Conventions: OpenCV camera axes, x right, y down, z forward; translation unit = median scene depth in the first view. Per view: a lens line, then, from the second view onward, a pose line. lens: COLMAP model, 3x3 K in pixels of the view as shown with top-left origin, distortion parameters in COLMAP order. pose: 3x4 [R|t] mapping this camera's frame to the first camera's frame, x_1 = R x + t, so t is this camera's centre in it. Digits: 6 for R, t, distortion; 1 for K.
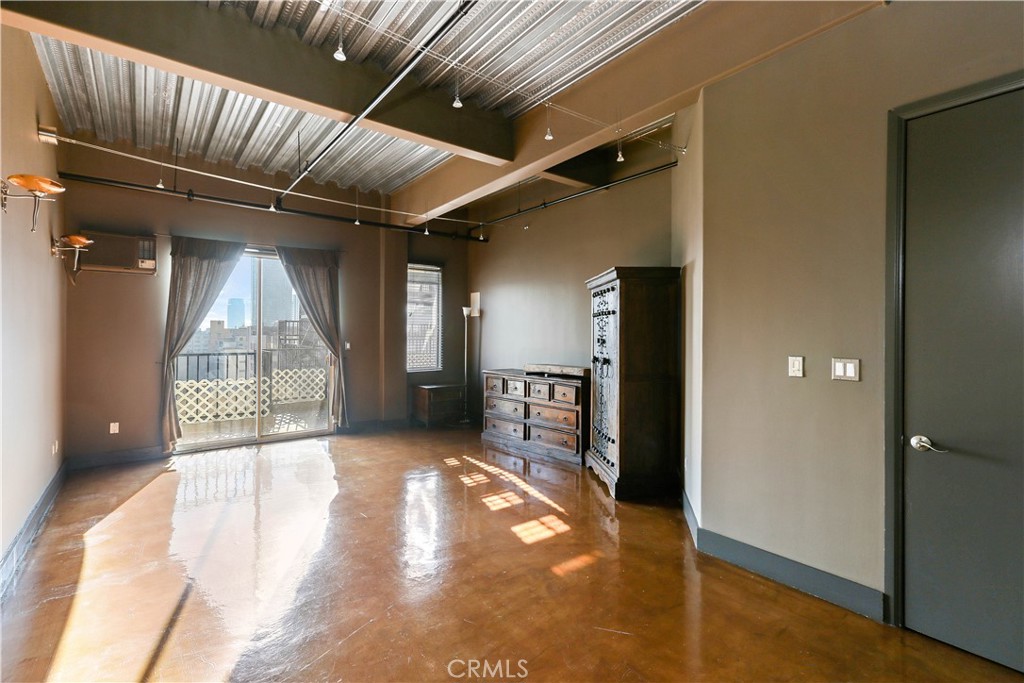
lens RADIAL K [[471.4, 0, 505.5], [0, 471.4, 335.6], [0, 0, 1]] dist [0.015692, 0.000305]
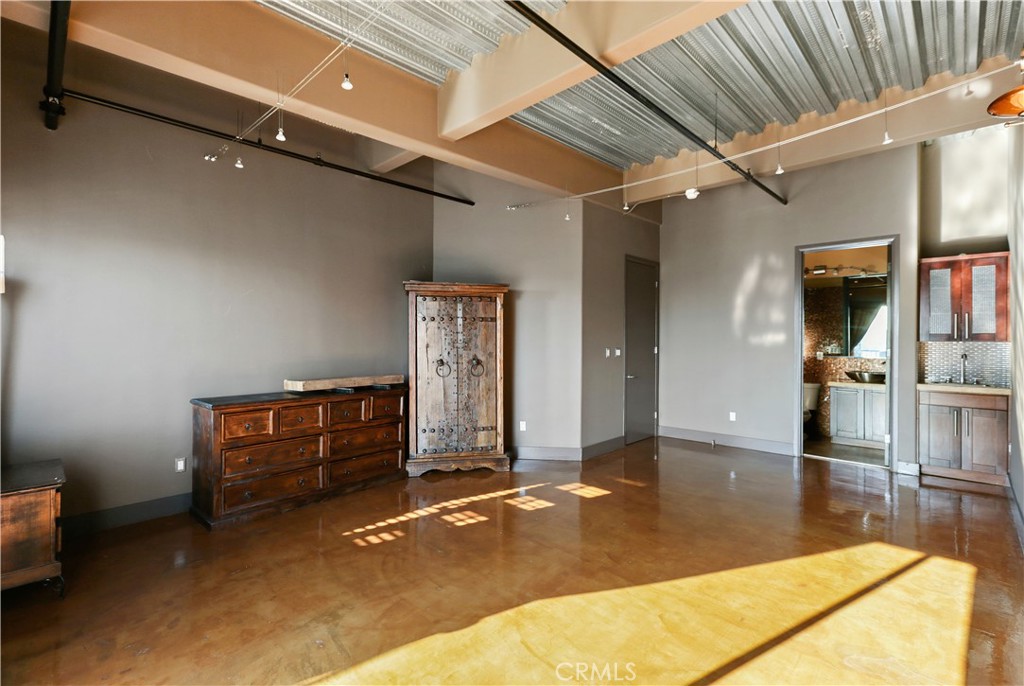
lens RADIAL K [[471.4, 0, 505.5], [0, 471.4, 337.1], [0, 0, 1]] dist [0.015692, 0.000305]
pose [[-0.126881, -0.003827, 0.991911, -0.987333], [0.003732, 0.999984, 0.004336, -0.013560], [-0.991911, 0.004252, -0.126865, 1.150465]]
